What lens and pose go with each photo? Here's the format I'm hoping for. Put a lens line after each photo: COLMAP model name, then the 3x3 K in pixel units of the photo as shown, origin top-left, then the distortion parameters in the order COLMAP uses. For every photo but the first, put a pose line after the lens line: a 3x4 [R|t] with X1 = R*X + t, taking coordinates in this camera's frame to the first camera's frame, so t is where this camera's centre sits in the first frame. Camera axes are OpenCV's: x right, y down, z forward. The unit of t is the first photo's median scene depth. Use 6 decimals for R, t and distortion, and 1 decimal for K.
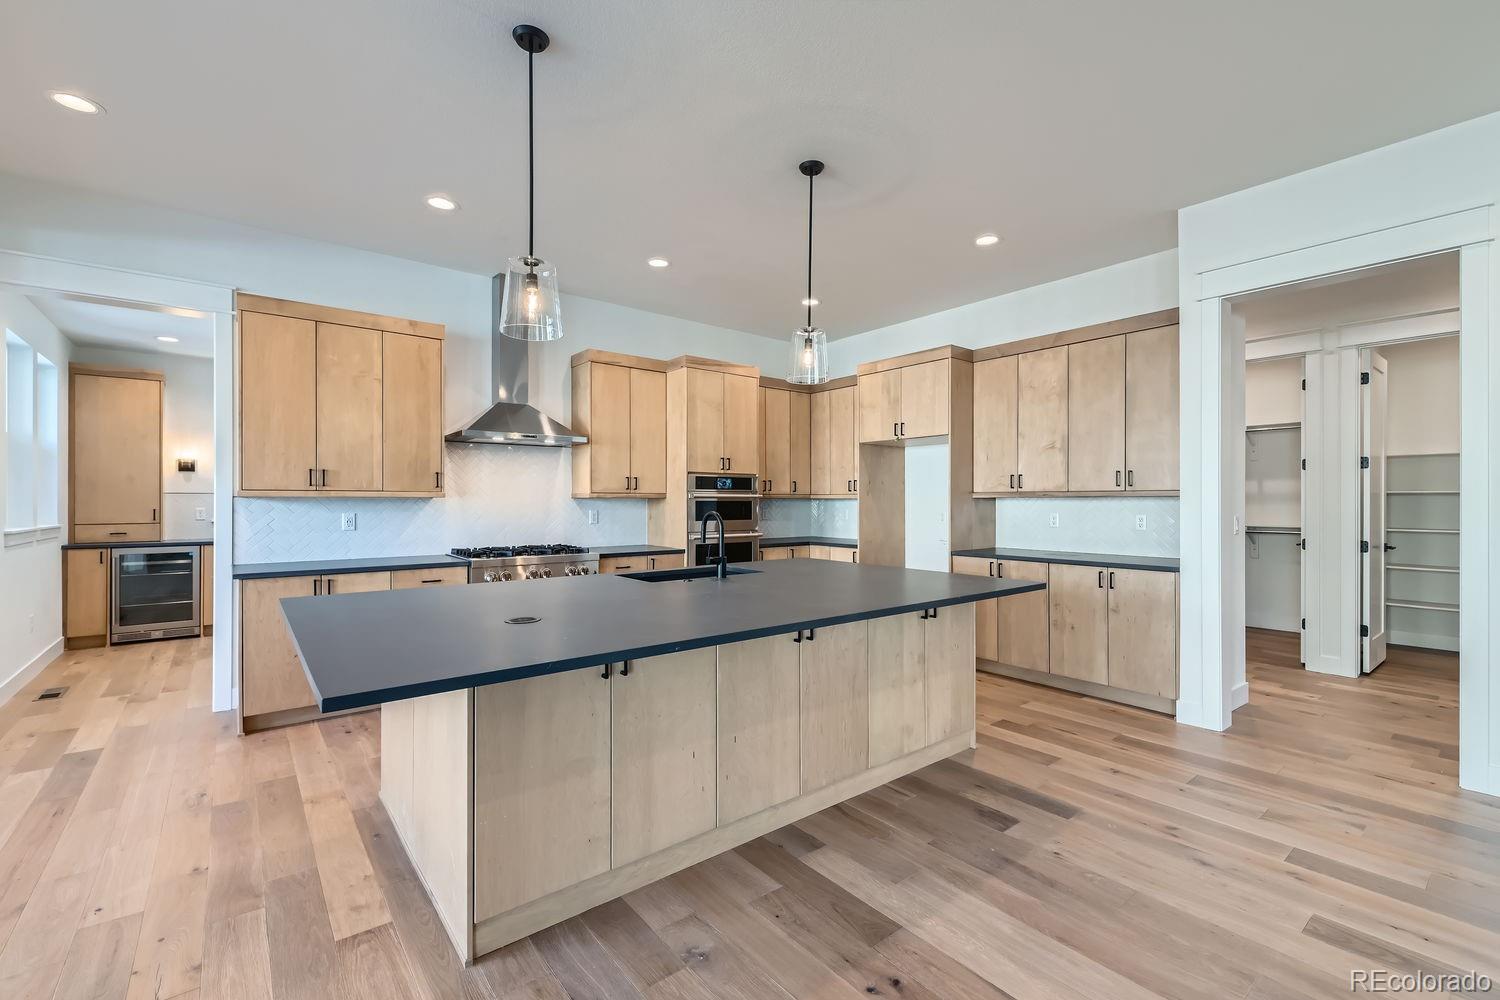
lens RADIAL K [[644.1, 0, 749.1], [0, 644.1, 497.0], [0, 0, 1]] dist [0.003846, -0.002841]
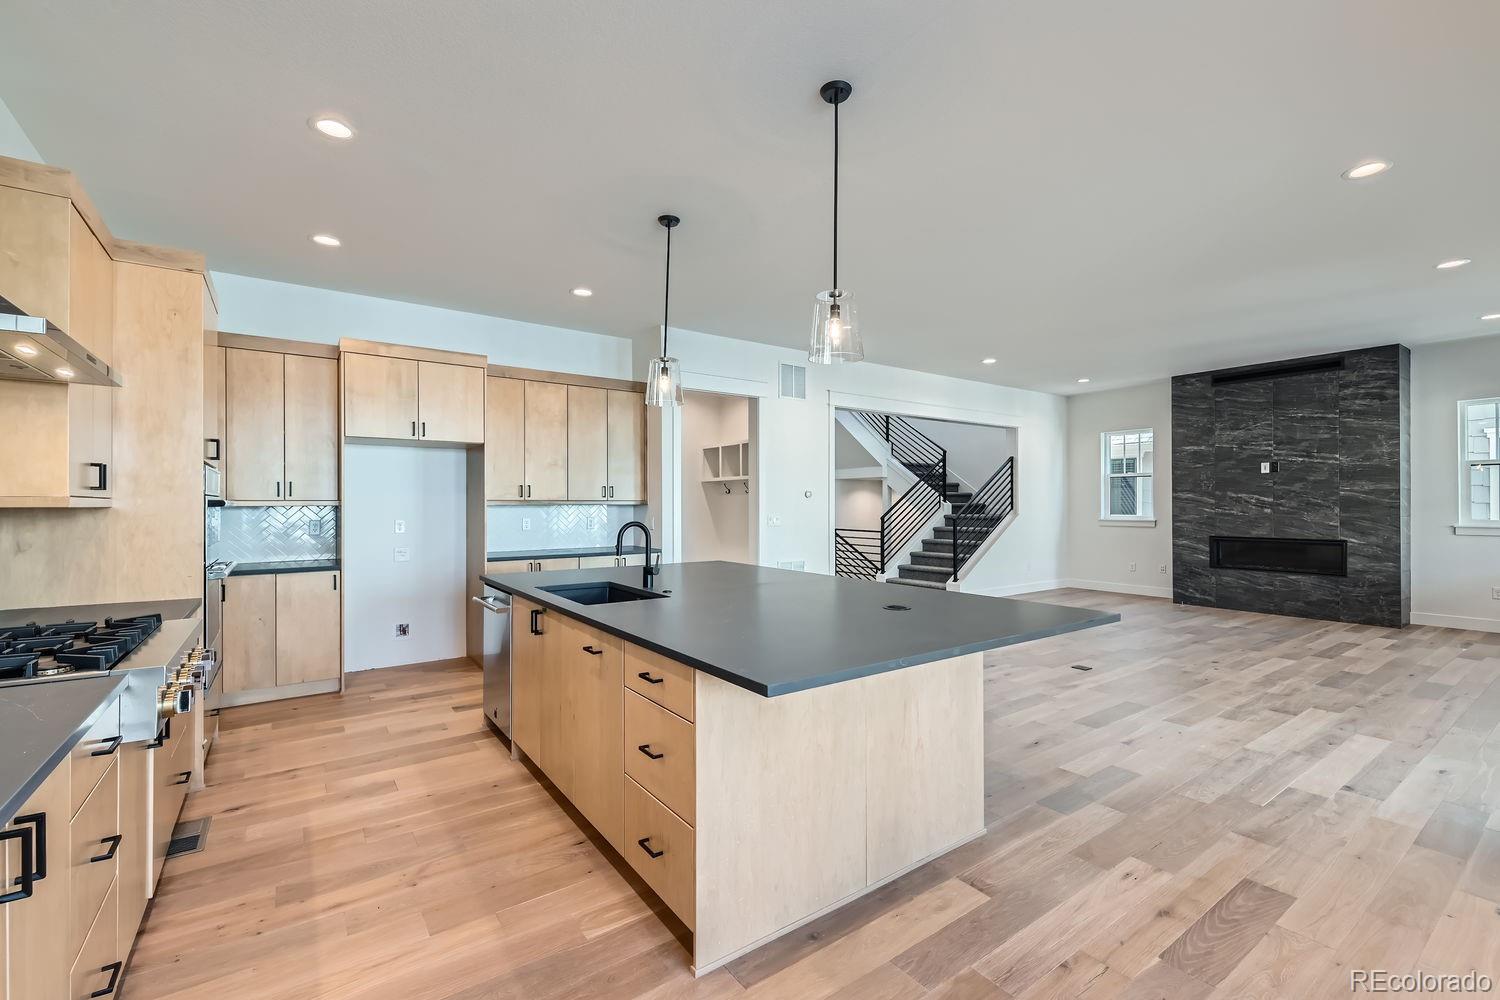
lens RADIAL K [[644.1, 0, 756.6], [0, 644.1, 500.2], [0, 0, 1]] dist [0.003846, -0.002841]
pose [[0.051795, 0.004020, 0.998650, -1.979096], [-0.004878, 0.999981, -0.003773, -0.016489], [-0.998646, -0.004676, 0.051813, 1.483843]]
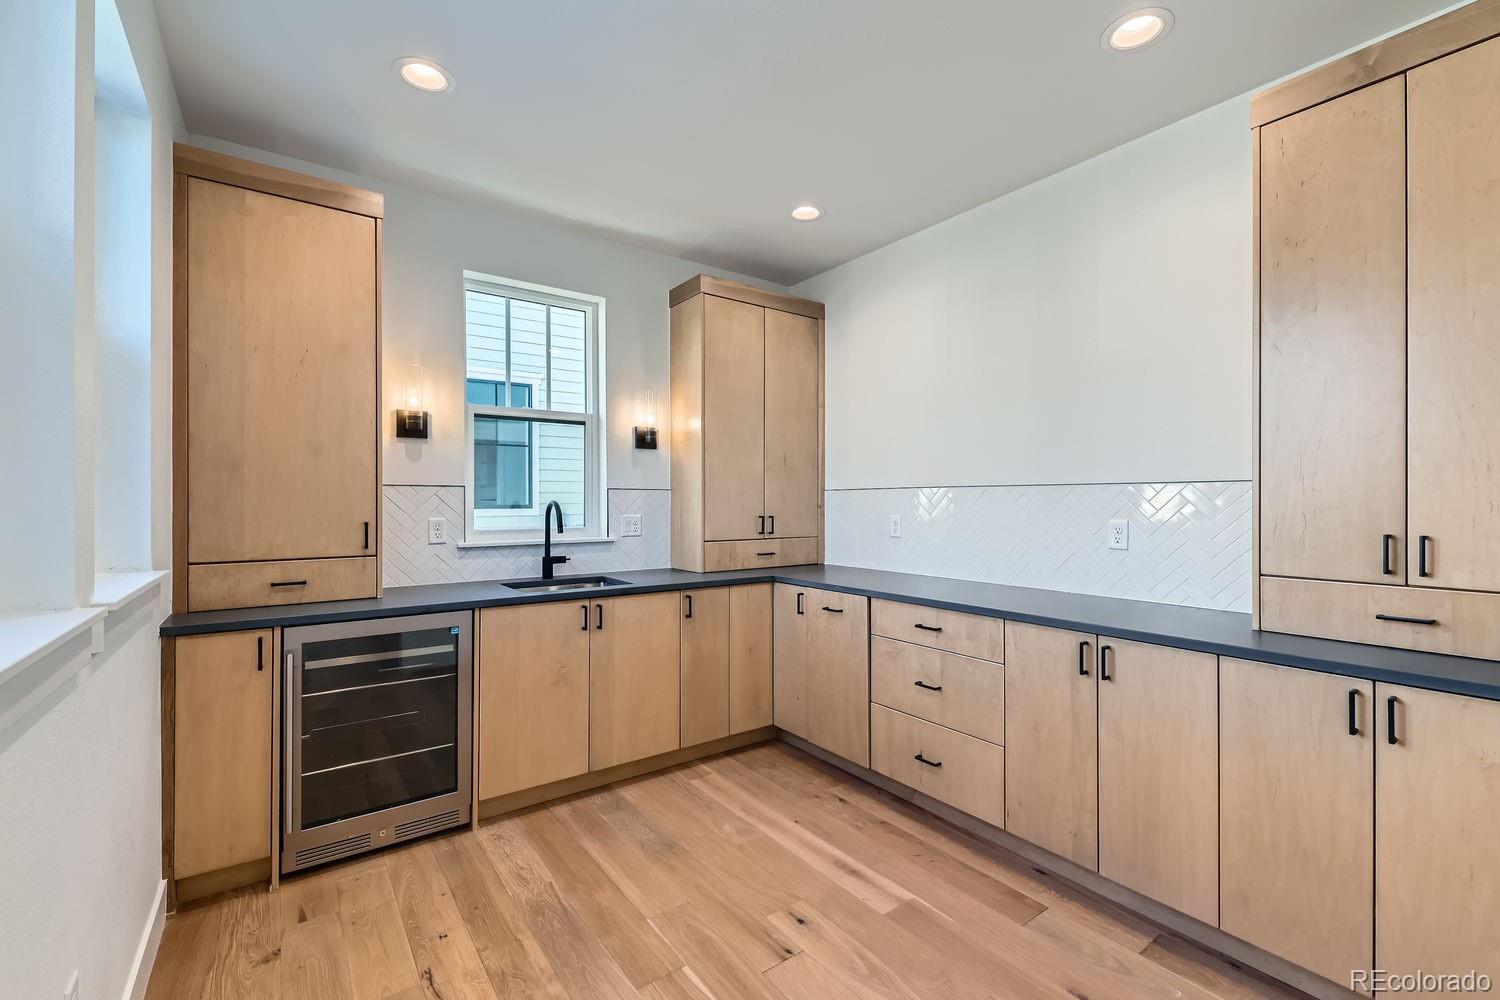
lens RADIAL K [[644.1, 0, 757.2], [0, 644.1, 499.3], [0, 0, 1]] dist [0.003846, -0.002841]
pose [[0.998609, -0.004447, -0.052547, -0.656505], [0.004301, 0.999987, -0.002879, 0.006389], [0.052559, 0.002649, 0.998614, 0.604584]]
